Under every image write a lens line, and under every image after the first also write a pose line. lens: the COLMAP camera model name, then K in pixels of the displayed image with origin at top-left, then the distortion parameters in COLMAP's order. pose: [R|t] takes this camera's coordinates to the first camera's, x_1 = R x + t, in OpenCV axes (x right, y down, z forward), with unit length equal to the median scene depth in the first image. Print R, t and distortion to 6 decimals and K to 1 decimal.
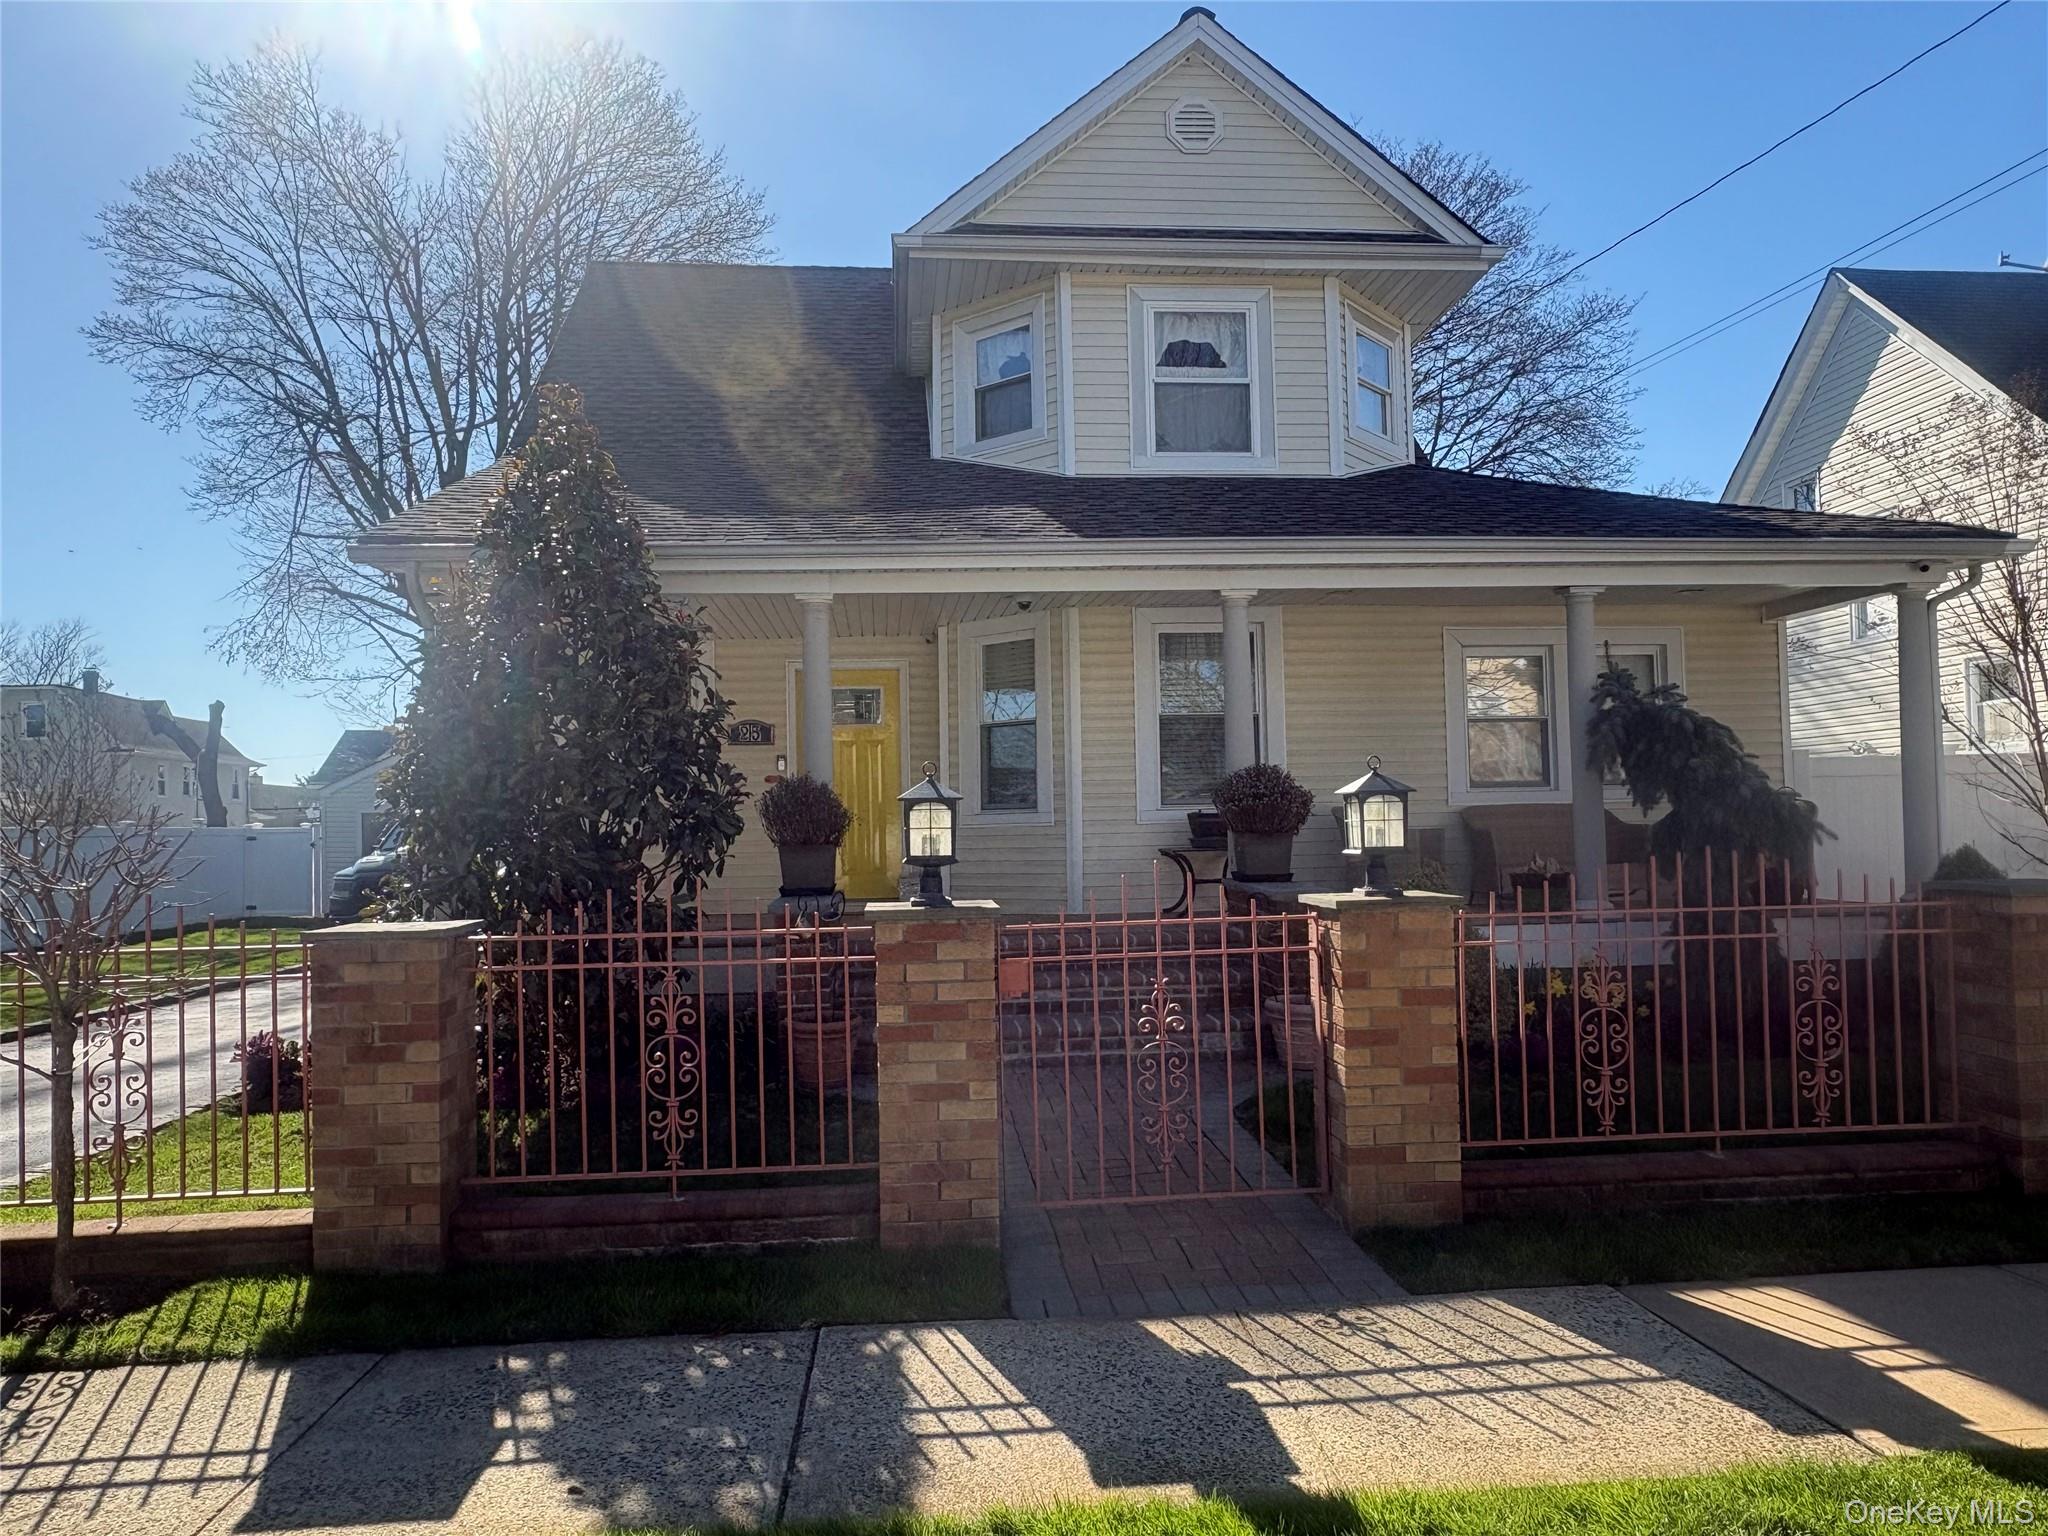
lens RADIAL K [[1453.4, 0, 1027.7], [0, 1453.4, 784.9], [0, 0, 1]] dist [-0.000190, -0.001505]
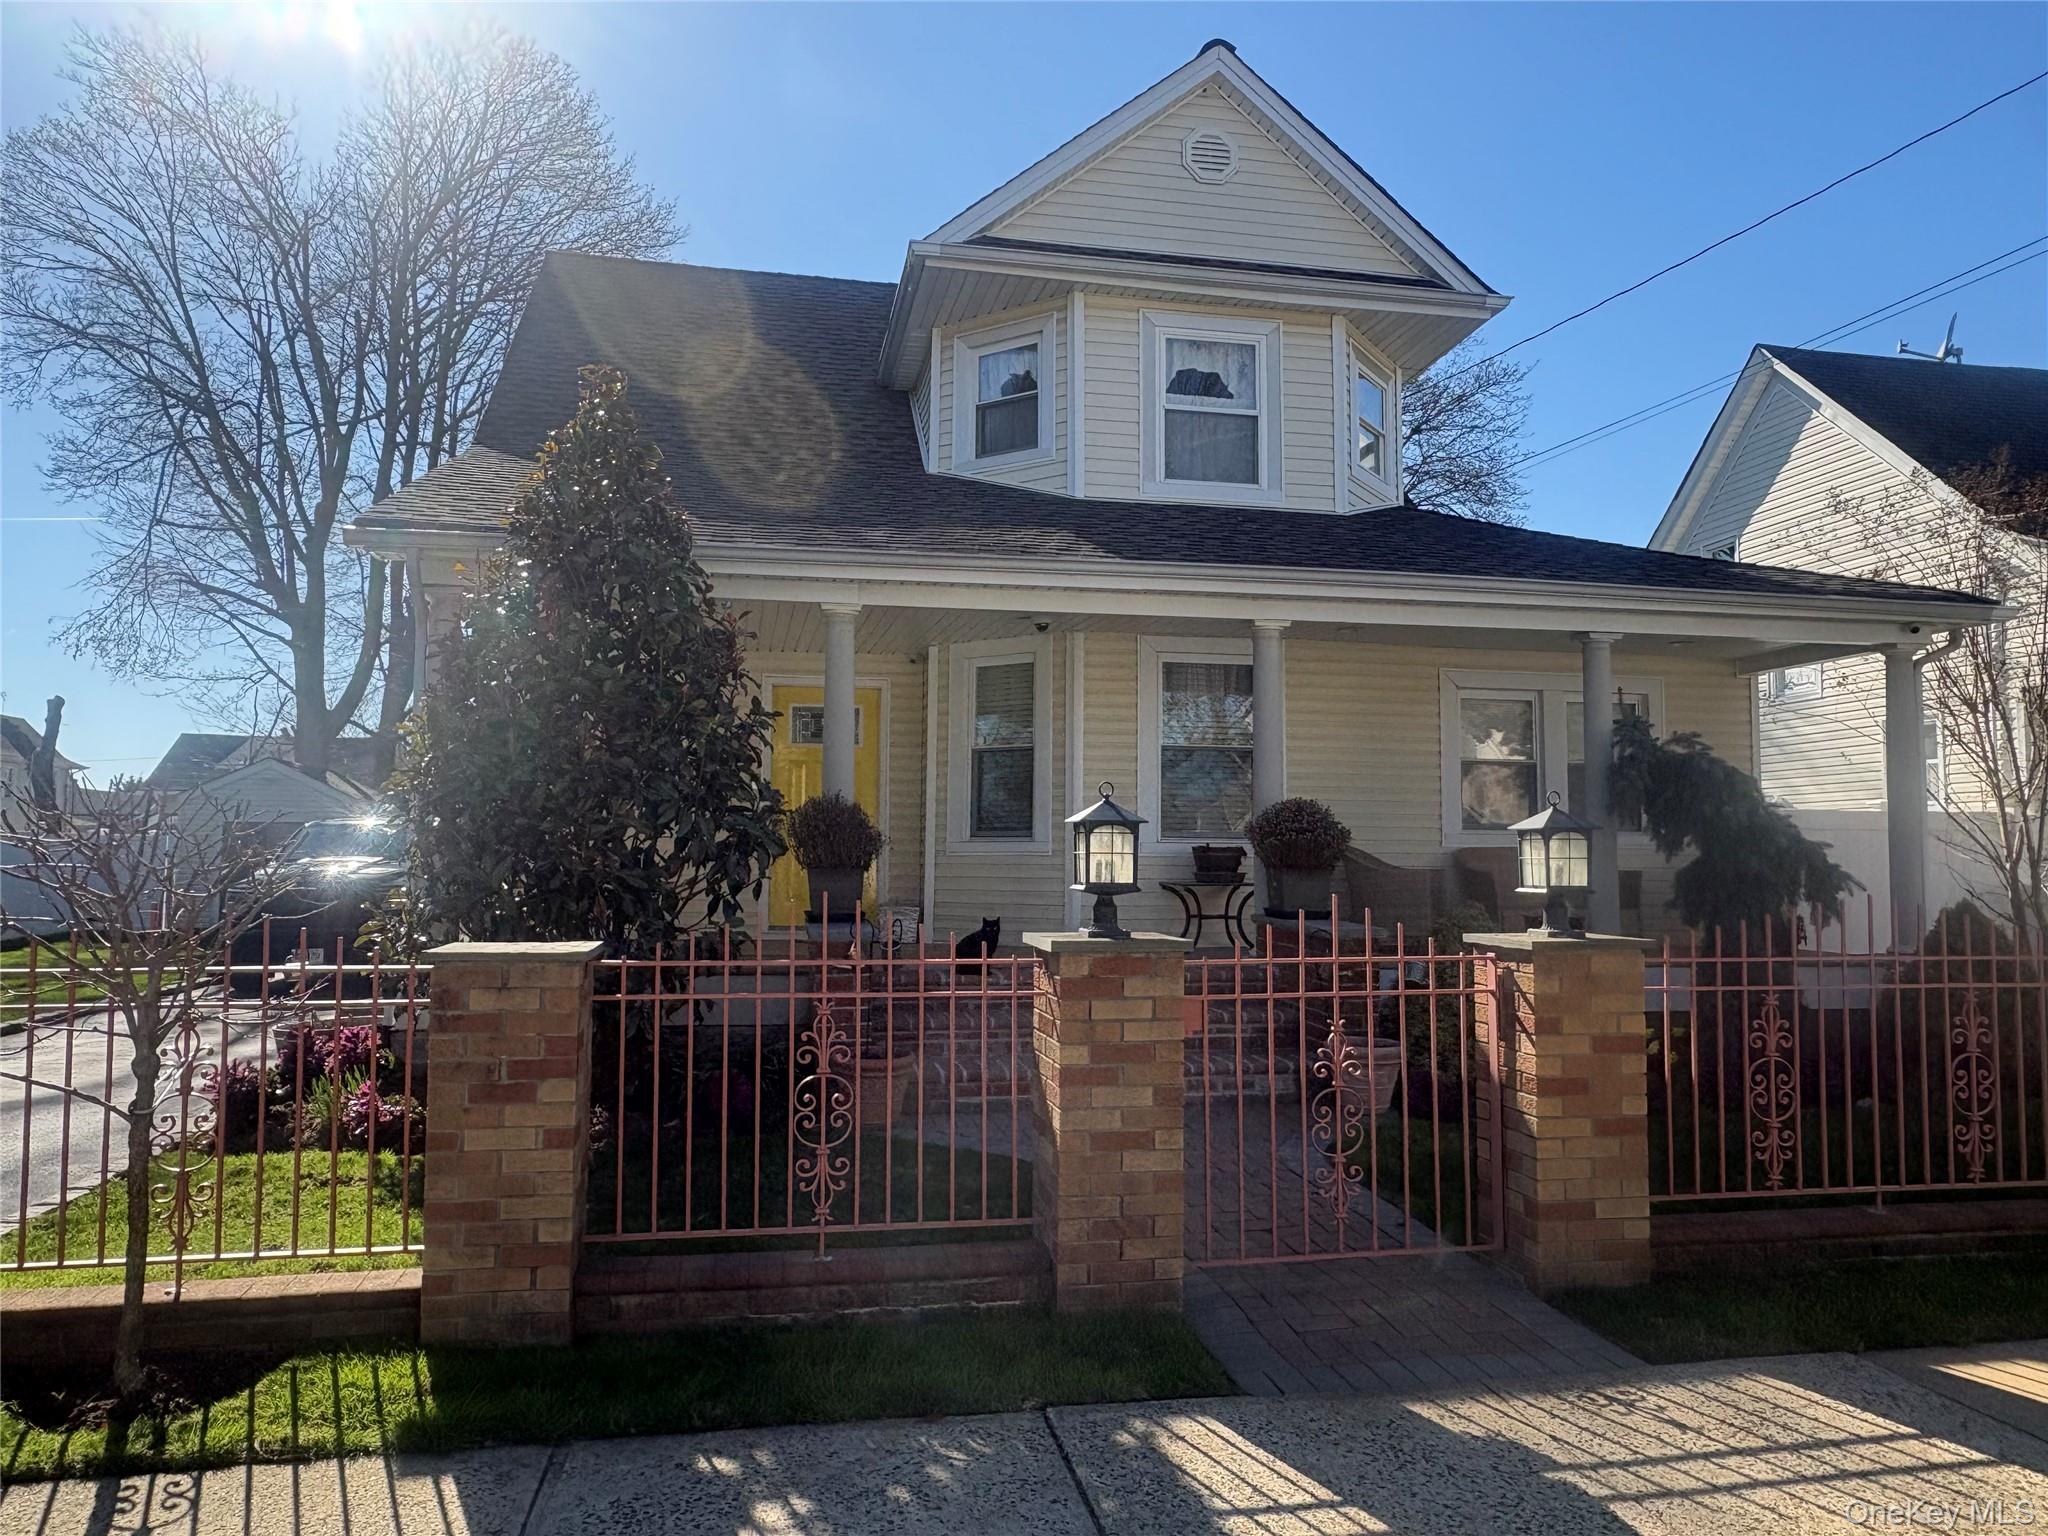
lens RADIAL K [[1448.9, 0, 1024.0], [0, 1448.9, 768.0], [0, 0, 1]] dist [-0.002812, 0.002981]
pose [[0.994014, 0.034706, 0.103591, -0.120483], [-0.031162, 0.998879, -0.035638, 0.005633], [-0.104712, 0.032196, 0.993981, 0.047771]]
